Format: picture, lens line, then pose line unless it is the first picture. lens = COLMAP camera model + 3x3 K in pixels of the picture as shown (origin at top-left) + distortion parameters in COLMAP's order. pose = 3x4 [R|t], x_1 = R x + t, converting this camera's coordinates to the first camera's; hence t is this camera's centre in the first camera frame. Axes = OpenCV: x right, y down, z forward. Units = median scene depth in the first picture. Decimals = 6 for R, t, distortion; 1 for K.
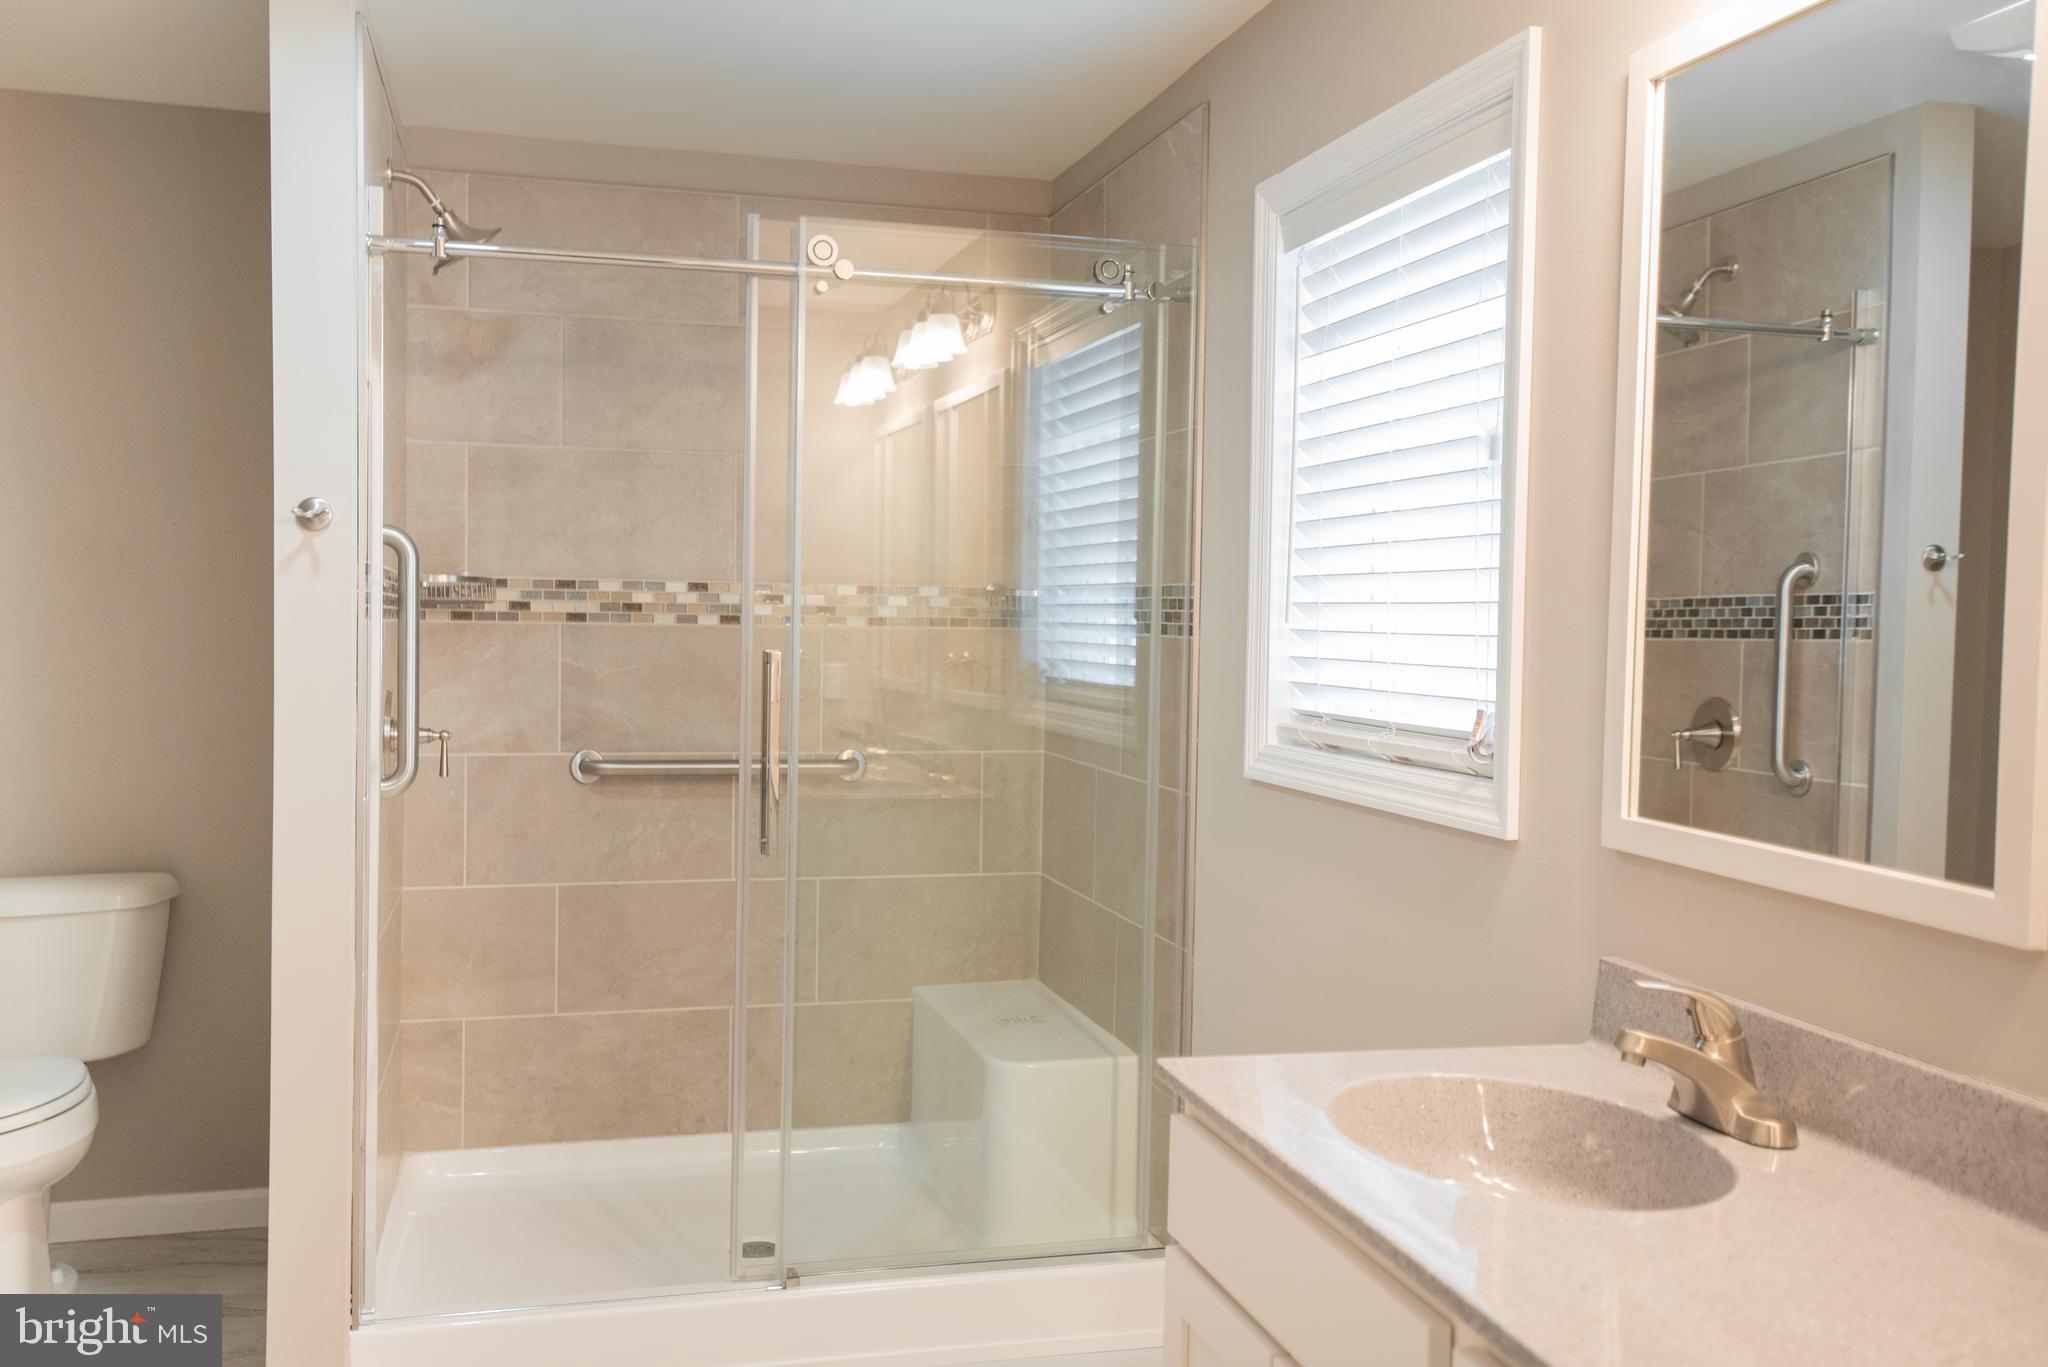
lens RADIAL K [[1768.3, 0, 1013.2], [0, 1768.3, 689.7], [0, 0, 1]] dist [0.050243, -0.011438]
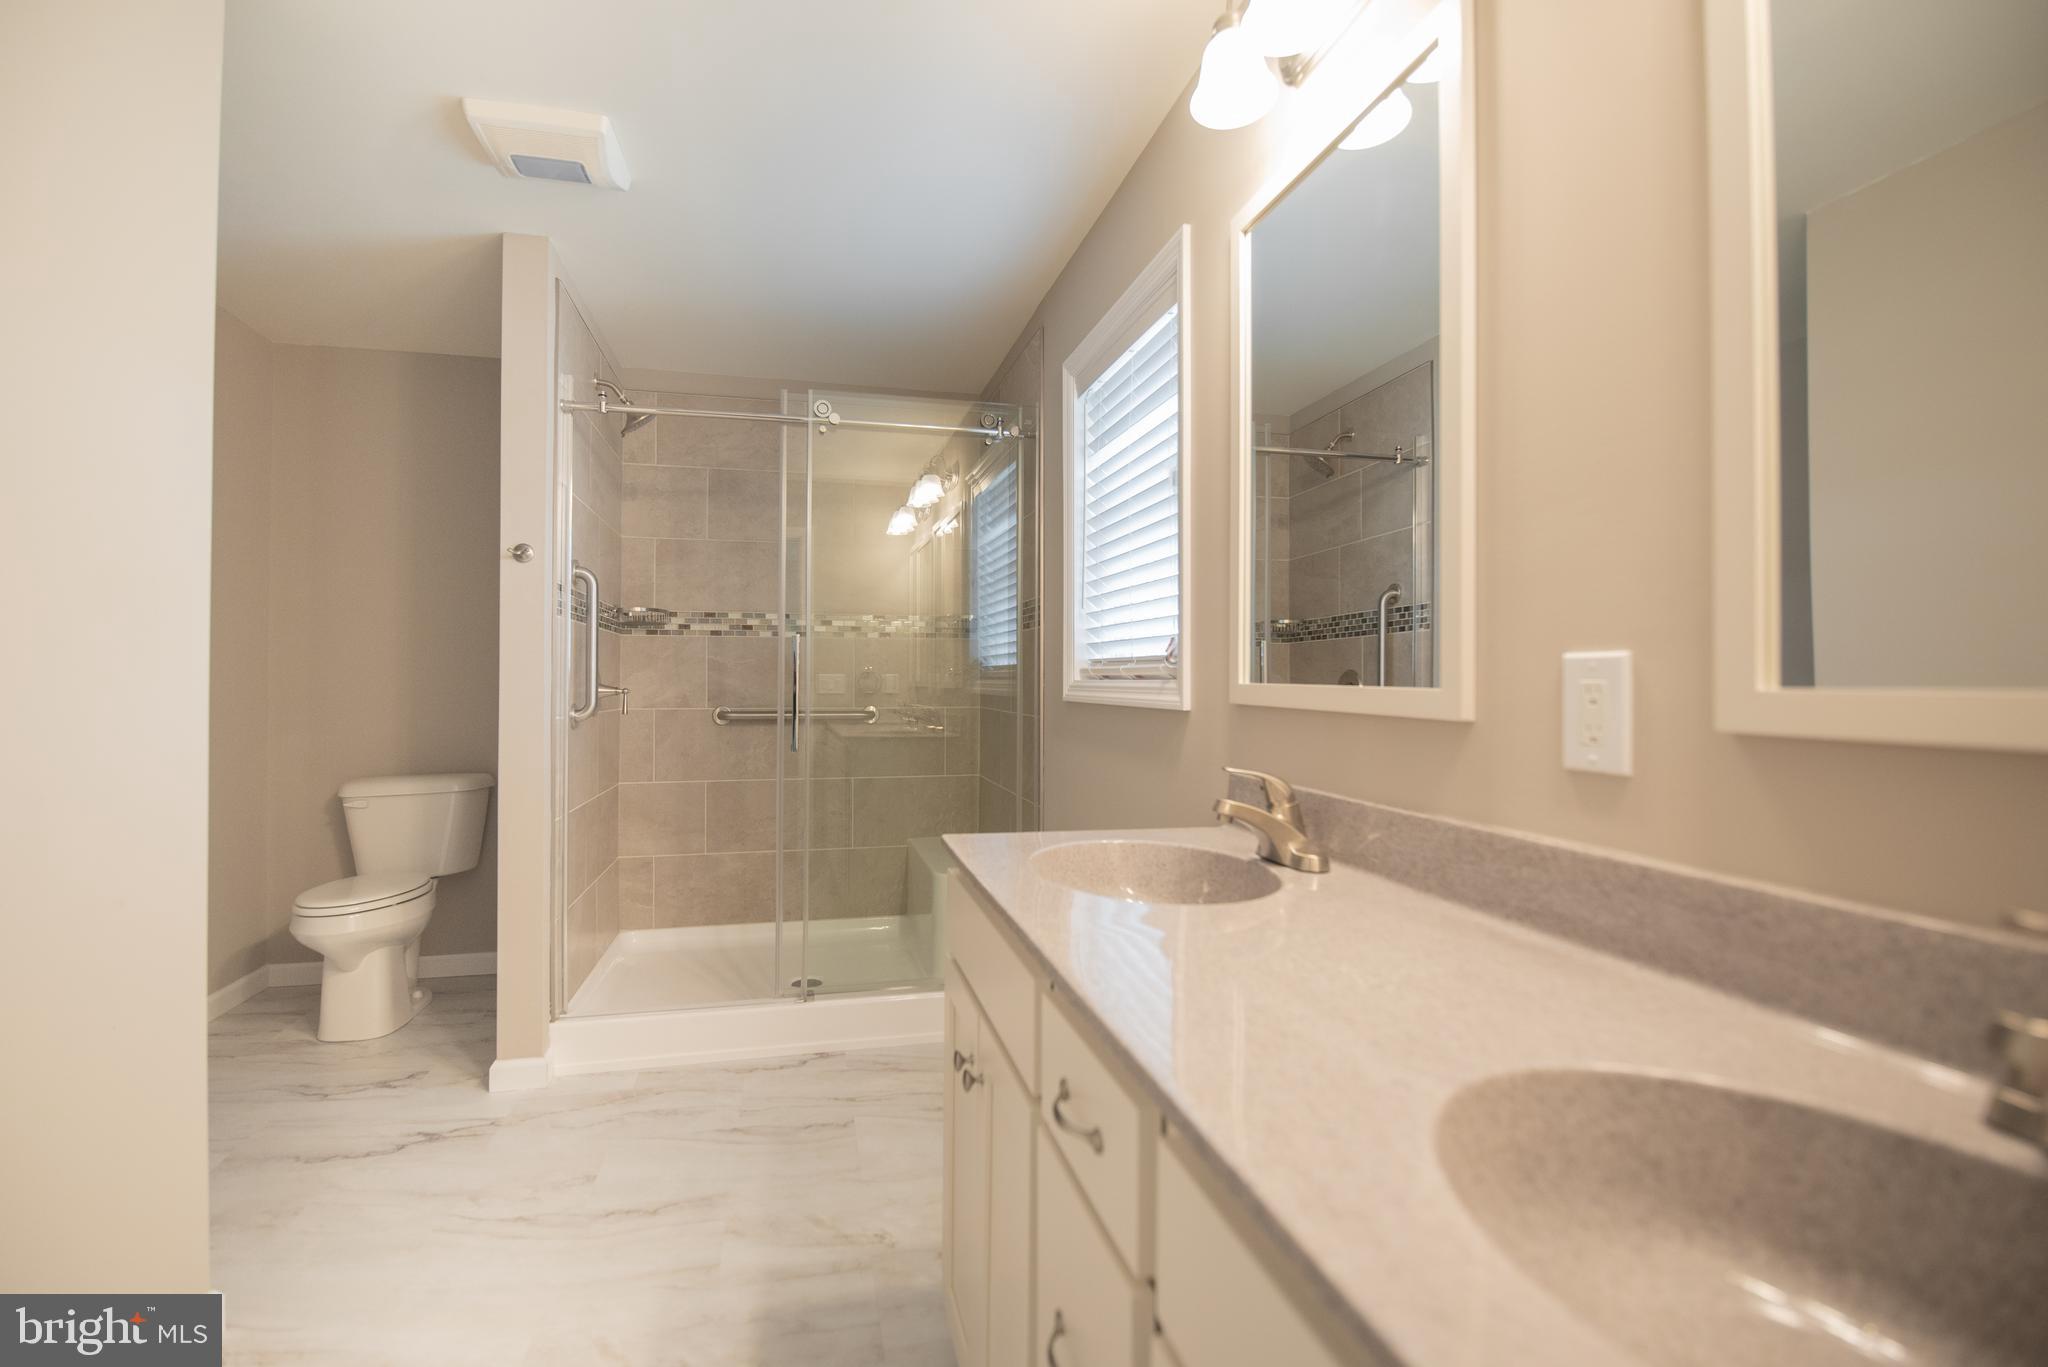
lens RADIAL K [[896.0, 0, 1016.9], [0, 896.0, 680.3], [0, 0, 1]] dist [-0.000115, -0.009739]
pose [[0.999738, -0.014414, -0.017809, 0.083114], [0.013681, 0.999083, -0.040582, 0.052809], [0.018377, 0.040327, 0.999018, 0.101229]]
